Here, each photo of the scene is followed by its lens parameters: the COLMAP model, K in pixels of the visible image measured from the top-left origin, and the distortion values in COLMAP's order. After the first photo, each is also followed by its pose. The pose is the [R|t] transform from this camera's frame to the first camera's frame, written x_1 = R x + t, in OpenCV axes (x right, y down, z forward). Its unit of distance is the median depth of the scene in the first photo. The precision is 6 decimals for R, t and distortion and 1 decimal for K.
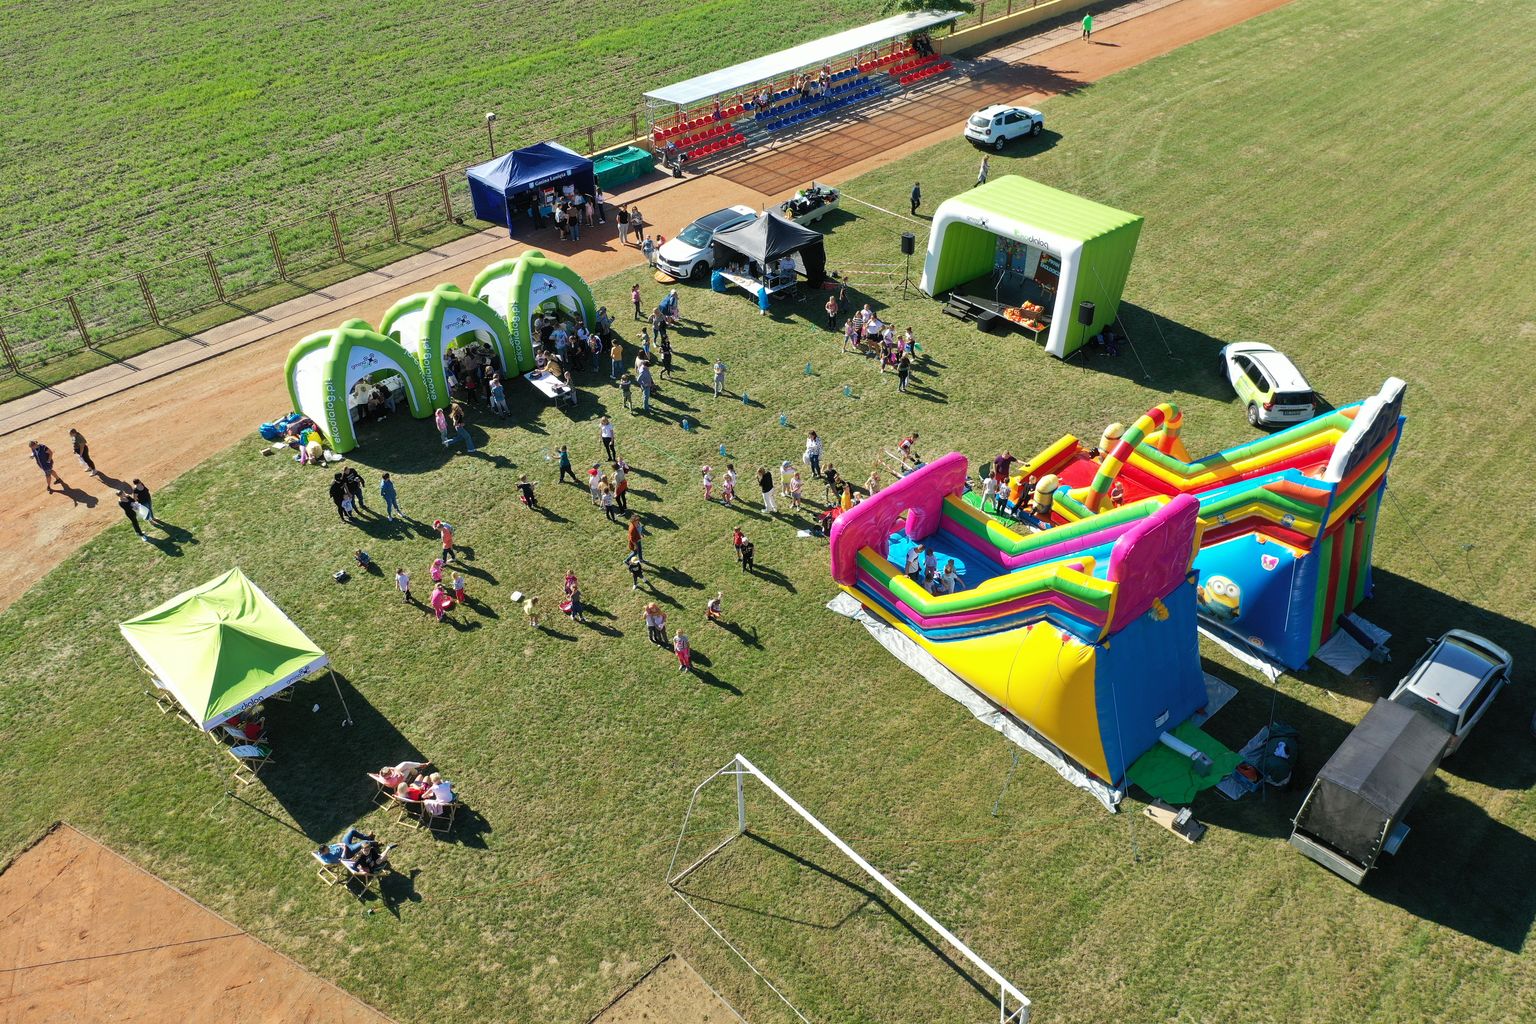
lens RADIAL K [[1205.6, 0, 776.8], [0, 1205.6, 511.3], [0, 0, 1]] dist [-0.011830, -0.017227]
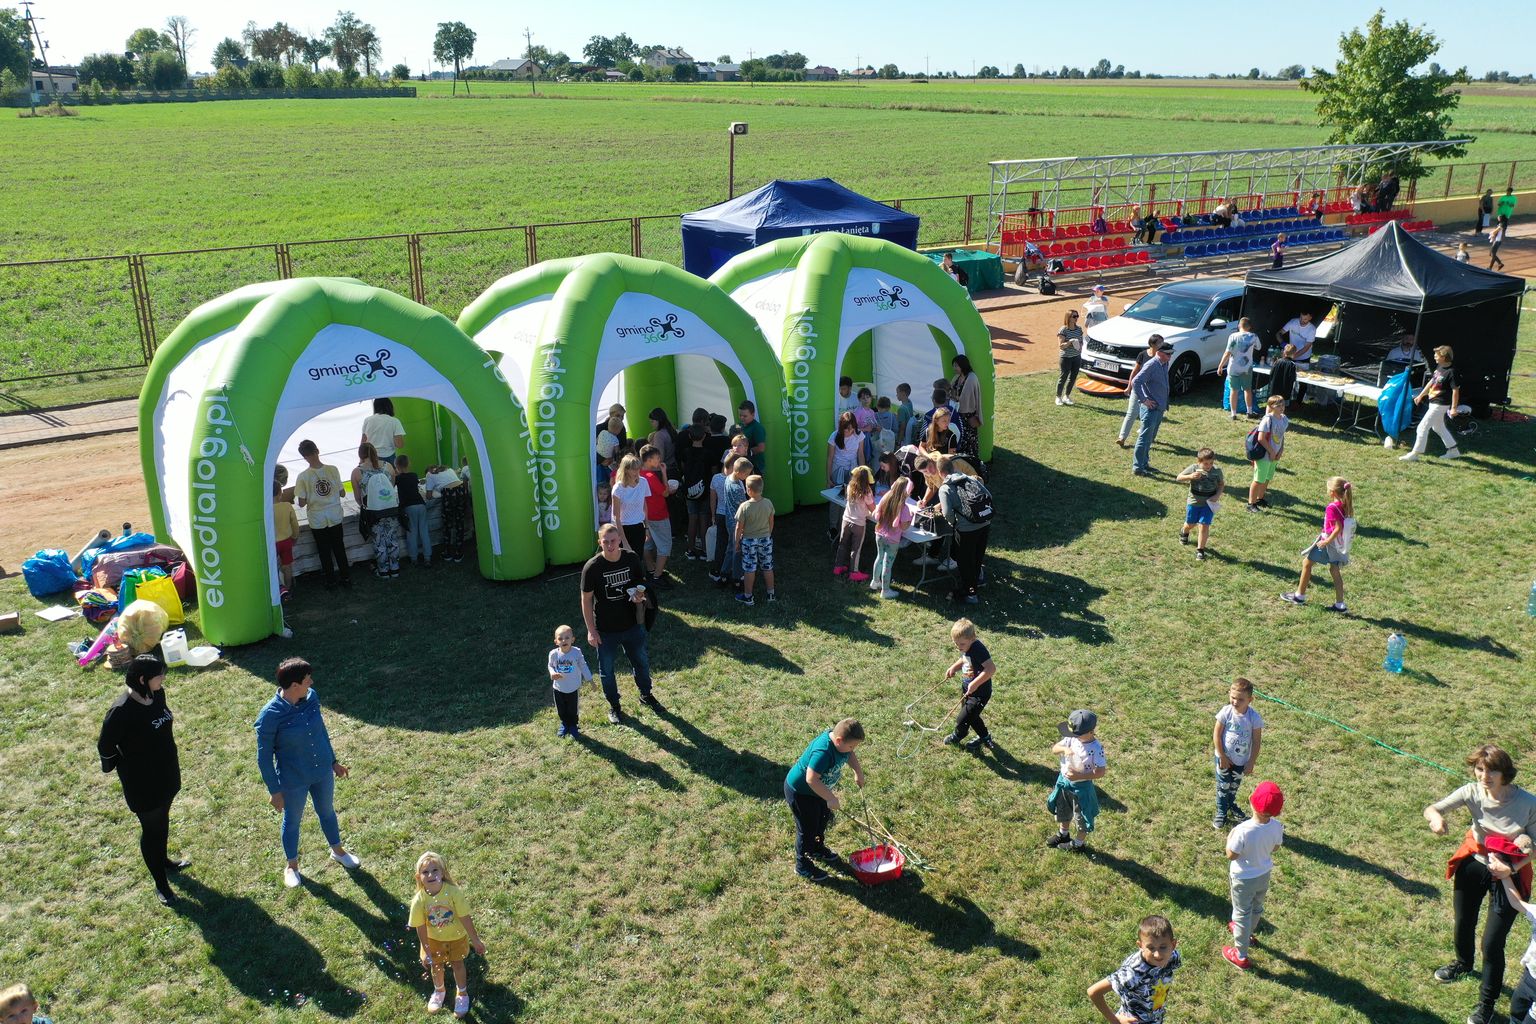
lens RADIAL K [[1205.6, 0, 767.0], [0, 1205.6, 507.7], [0, 0, 1]] dist [-0.011830, -0.017227]
pose [[0.989704, 0.060236, -0.129840, -0.186423], [-0.098466, 0.944901, -0.312195, -0.000901], [0.103881, 0.321765, 0.941104, 0.702781]]
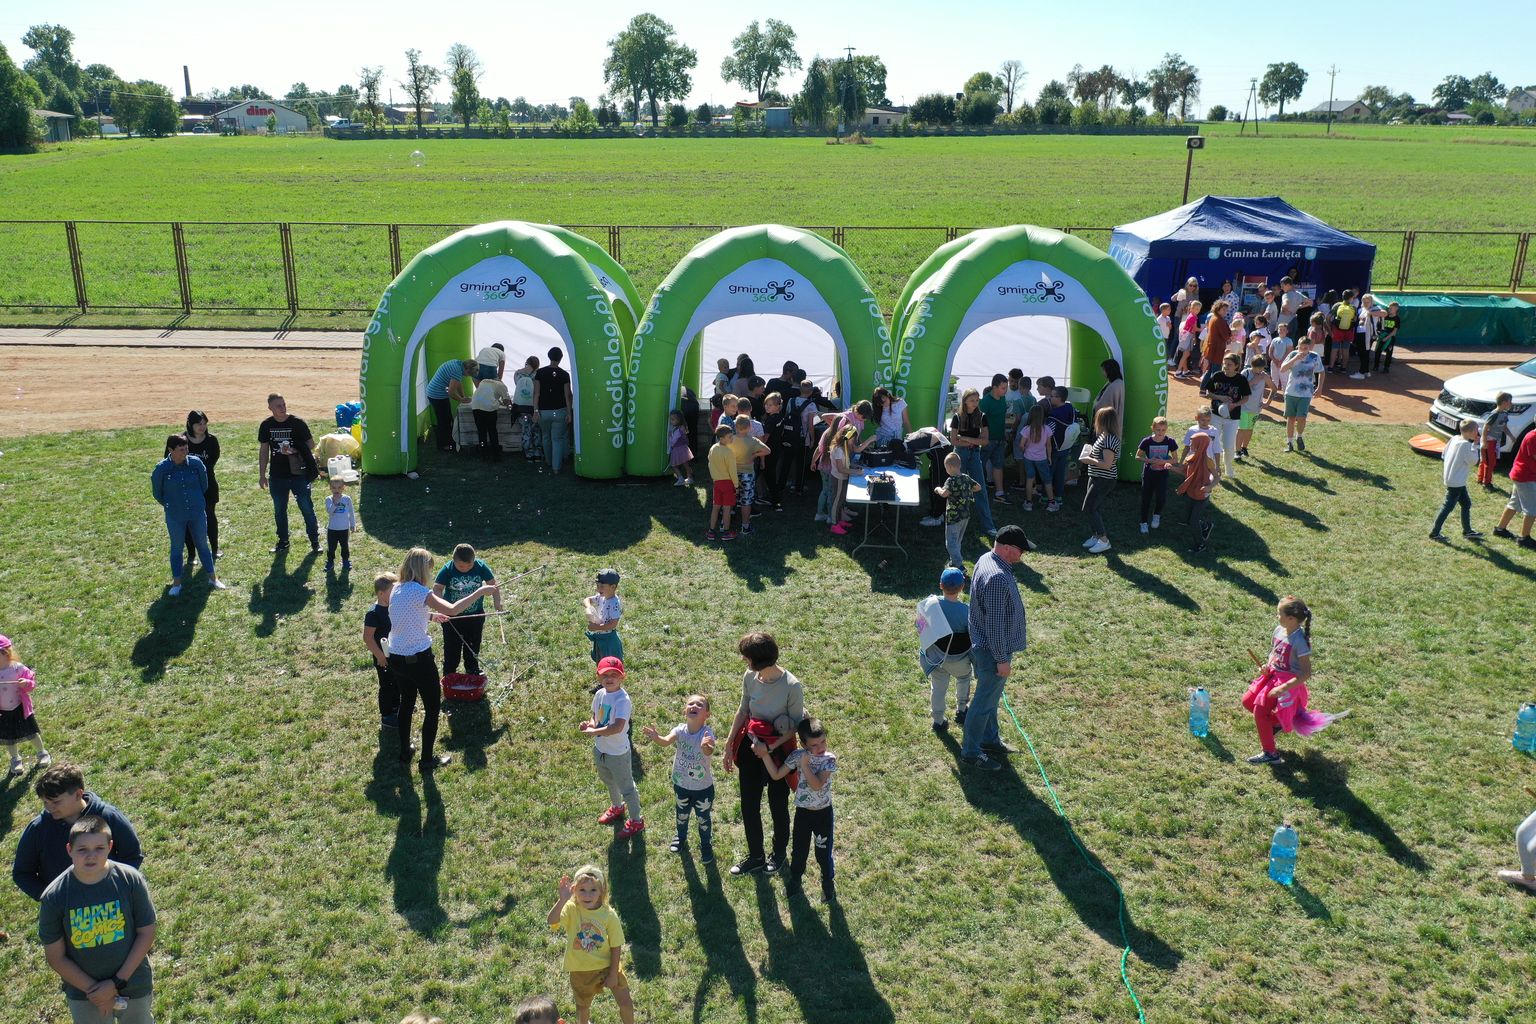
lens RADIAL K [[1205.6, 0, 766.8], [0, 1205.6, 507.7], [0, 0, 1]] dist [-0.011830, -0.017227]
pose [[0.703770, 0.228753, -0.672592, 0.010685], [-0.446814, 0.878573, -0.168719, -0.027371], [0.552326, 0.419263, 0.720524, 0.758252]]
